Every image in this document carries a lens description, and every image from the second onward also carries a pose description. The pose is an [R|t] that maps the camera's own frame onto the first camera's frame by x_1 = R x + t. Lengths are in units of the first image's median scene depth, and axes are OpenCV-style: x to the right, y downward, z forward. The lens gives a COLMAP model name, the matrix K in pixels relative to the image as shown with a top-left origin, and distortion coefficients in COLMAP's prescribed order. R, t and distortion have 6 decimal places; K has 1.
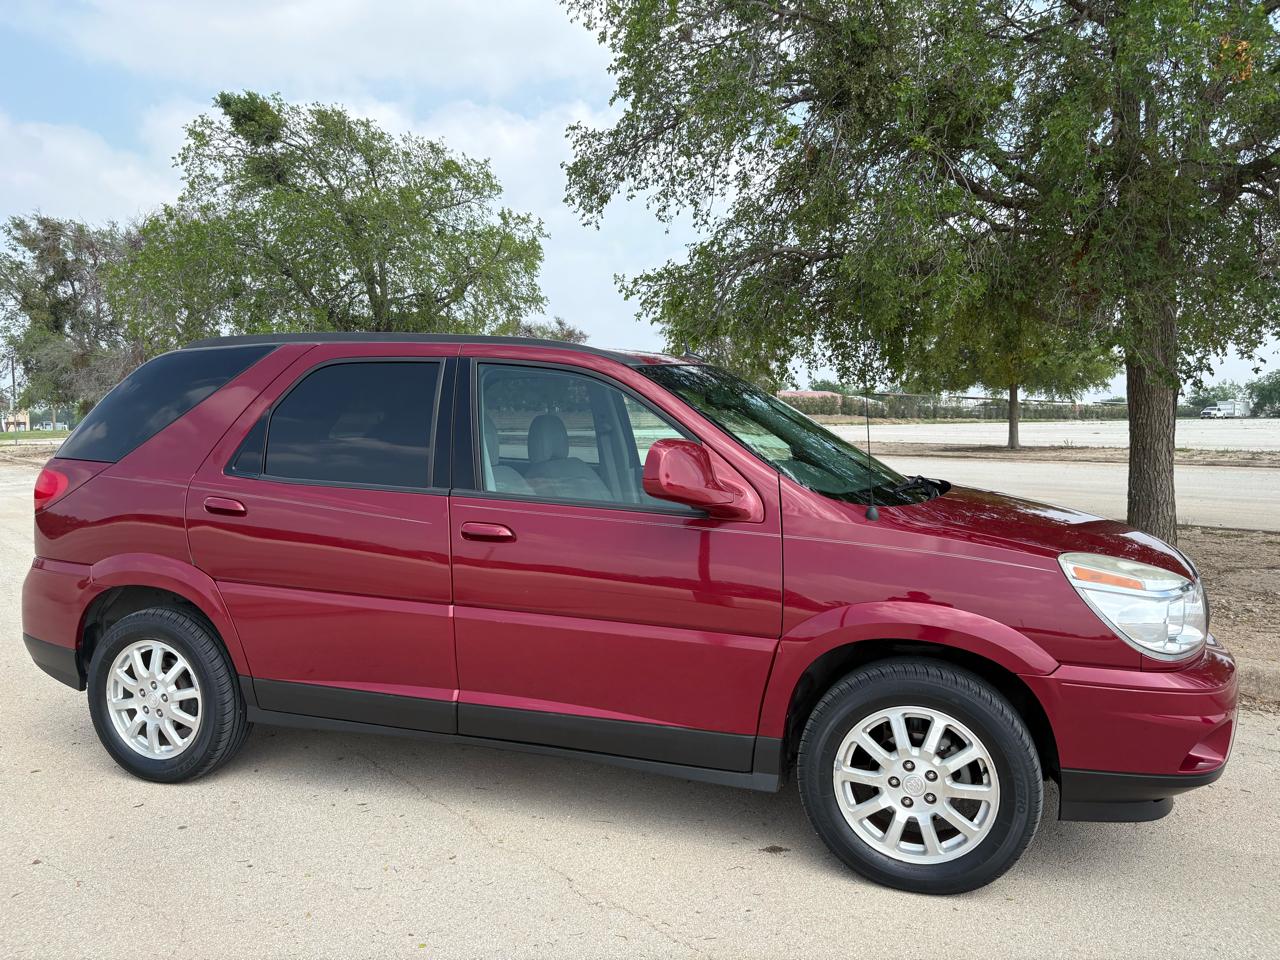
lens RADIAL K [[976.4, 0, 635.0], [0, 976.4, 486.4], [0, 0, 1]] dist [0.040520, -0.042889]
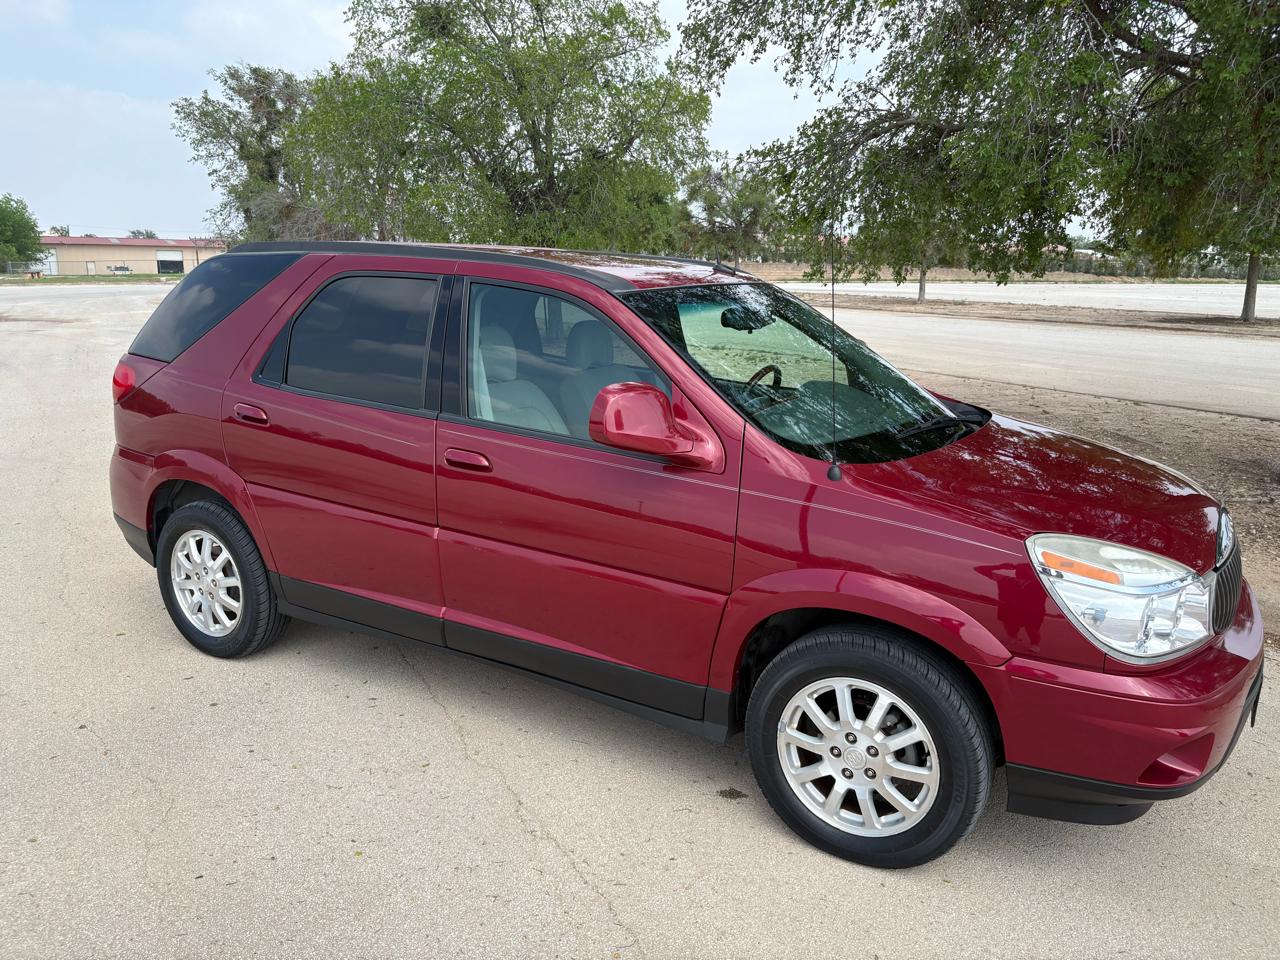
lens RADIAL K [[976.4, 0, 639.4], [0, 976.4, 479.6], [0, 0, 1]] dist [0.040520, -0.042889]
pose [[0.980236, 0.061277, -0.188104, 0.200861], [-0.033564, 0.988548, 0.147127, -0.082104], [0.194965, -0.137905, 0.971067, 0.053803]]
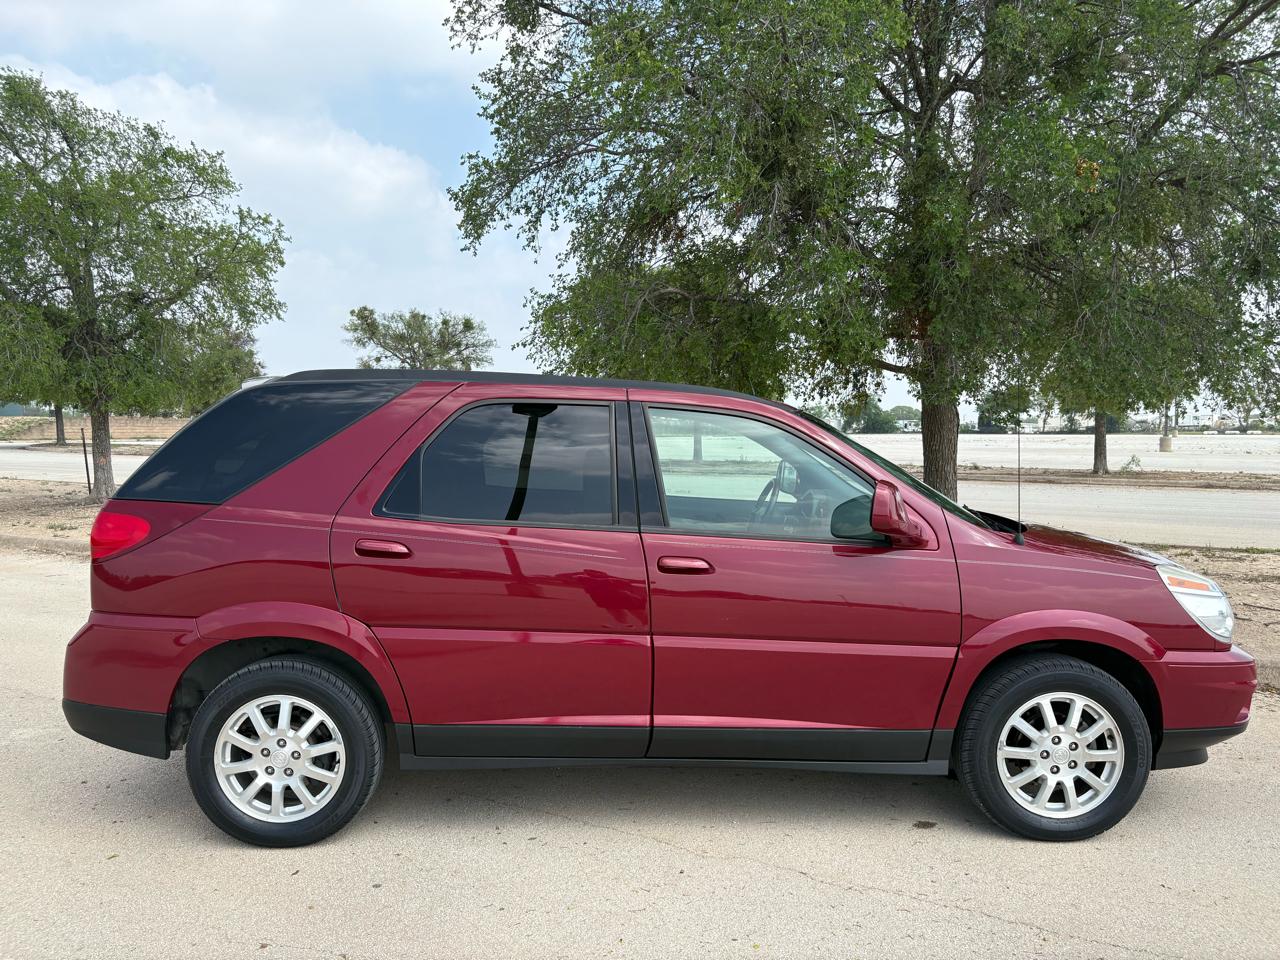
lens RADIAL K [[976.4, 0, 640.9], [0, 976.4, 479.2], [0, 0, 1]] dist [0.040520, -0.042889]
pose [[0.934689, -0.008068, 0.355374, -0.550445], [0.014616, 0.999769, -0.015745, -0.030640], [-0.355165, 0.019911, 0.934592, 0.006558]]
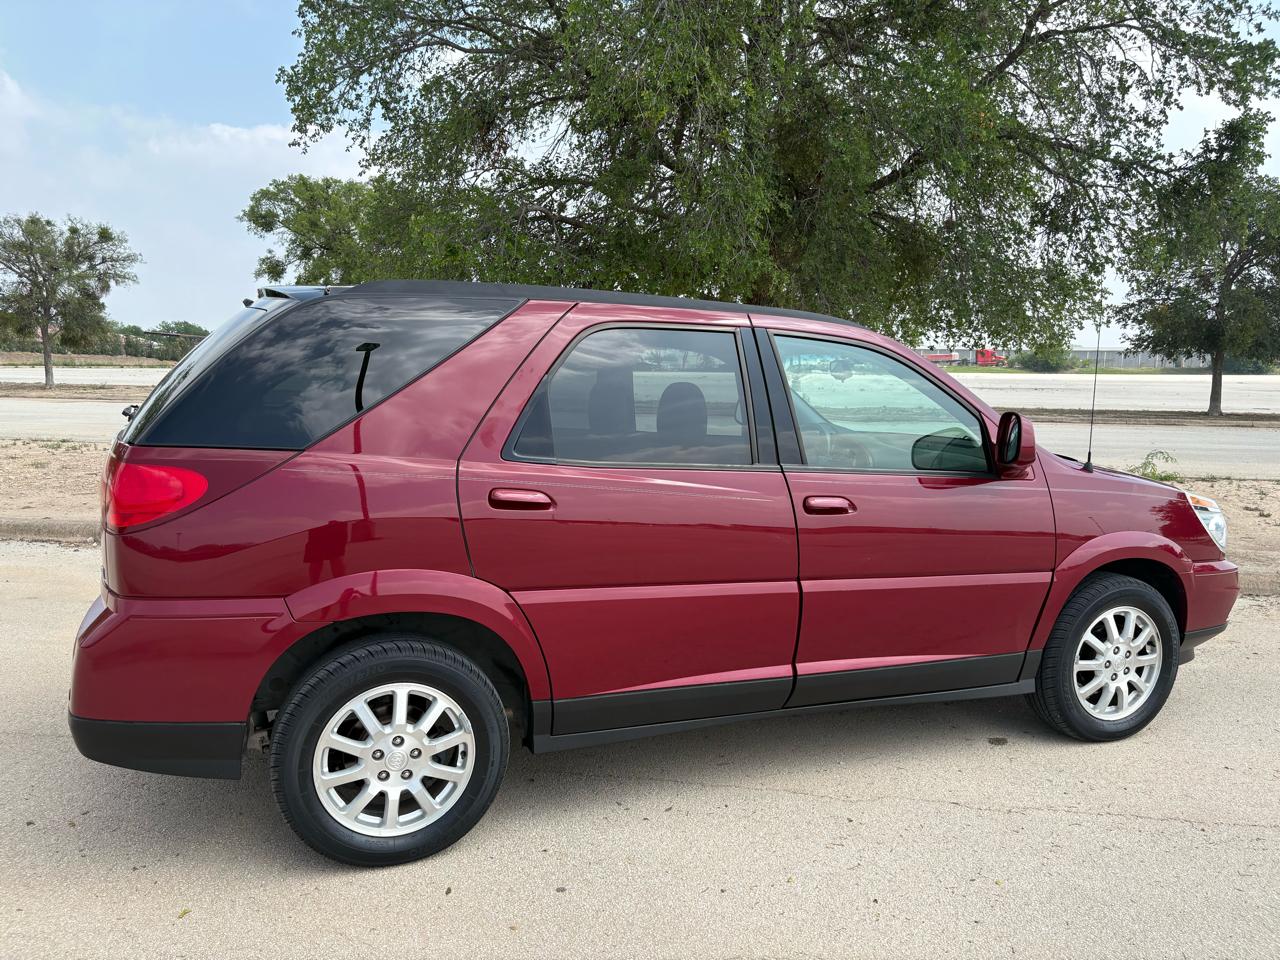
lens RADIAL K [[975.6, 0, 644.8], [0, 975.6, 484.6], [0, 0, 1]] dist [0.035133, -0.038554]
pose [[0.751671, -0.063248, 0.656499, -0.914653], [0.027196, 0.997517, 0.064965, -0.043482], [-0.658978, -0.030978, 0.751524, 0.343666]]
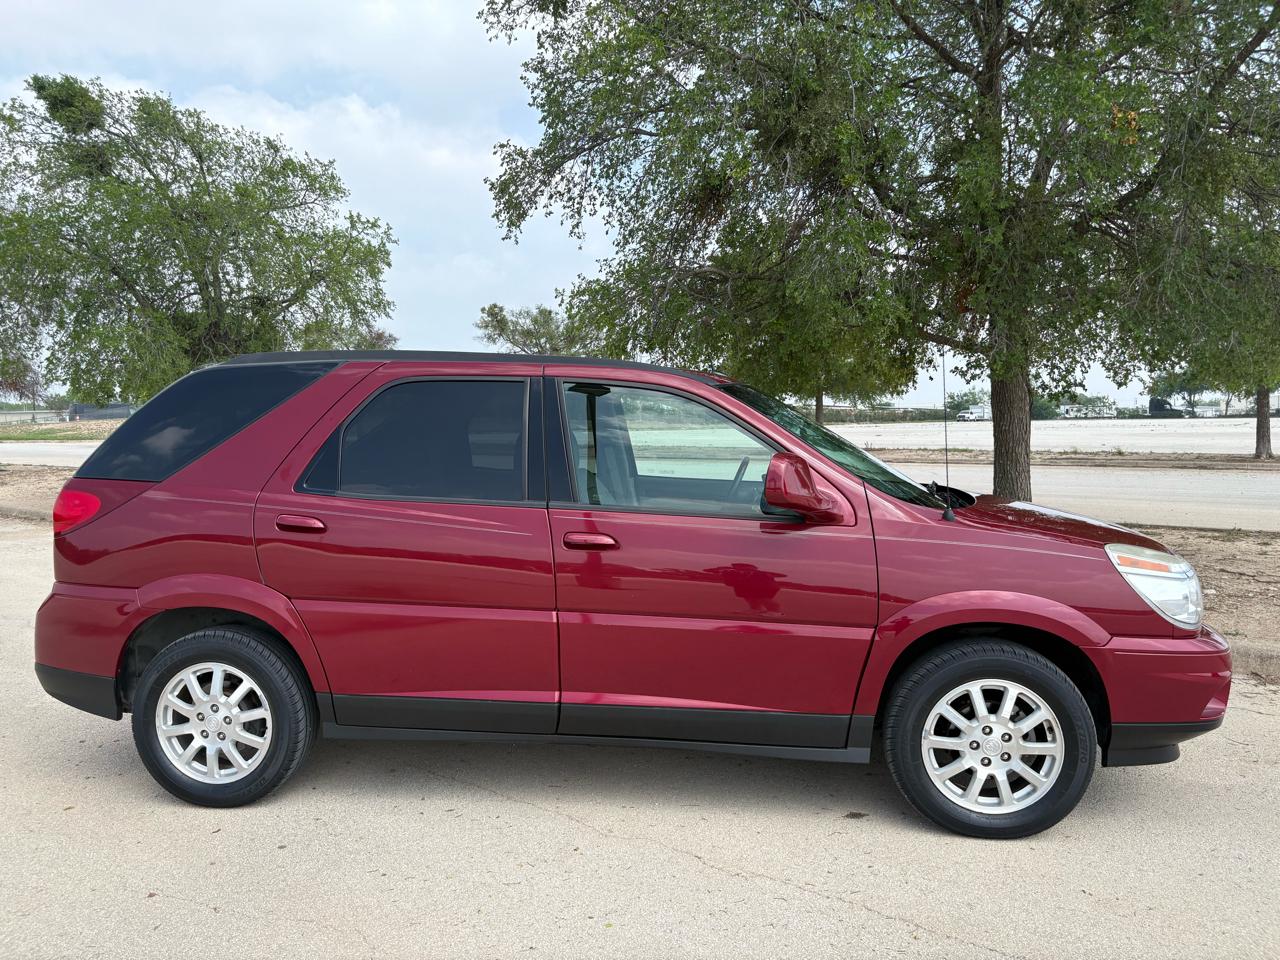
lens RADIAL K [[976.4, 0, 634.5], [0, 976.4, 480.6], [0, 0, 1]] dist [0.040520, -0.042889]
pose [[0.978376, -0.016985, 0.206136, -0.306411], [0.019175, 0.999779, -0.008632, -0.008900], [-0.205944, 0.012398, 0.978485, -0.050963]]
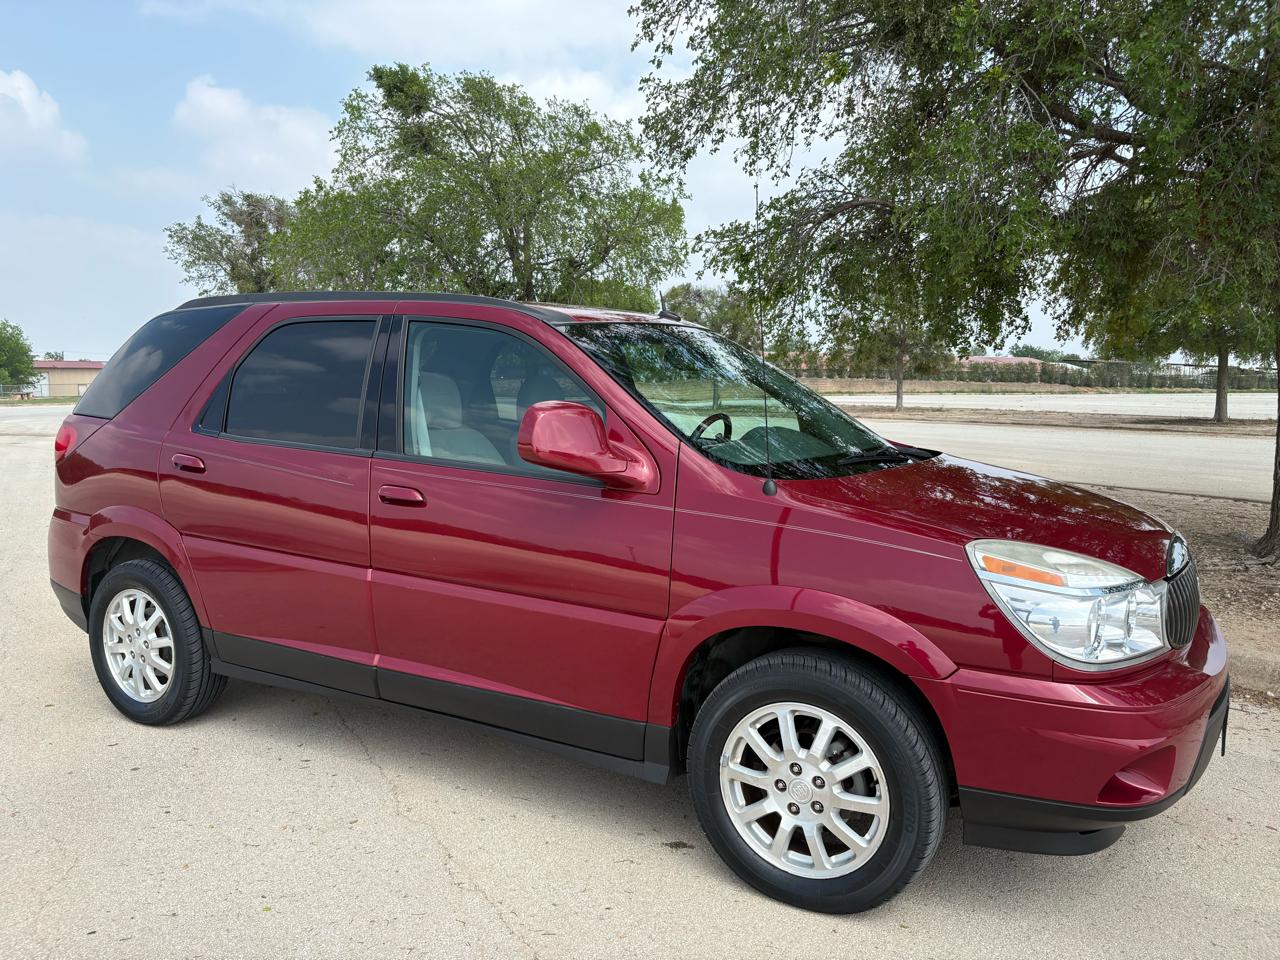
lens RADIAL K [[976.4, 0, 634.0], [0, 976.4, 489.2], [0, 0, 1]] dist [0.040520, -0.042889]
pose [[0.982013, 0.028355, -0.186670, 0.244695], [-0.021413, 0.999006, 0.039099, -0.002781], [0.187593, -0.034399, 0.981644, 0.082398]]
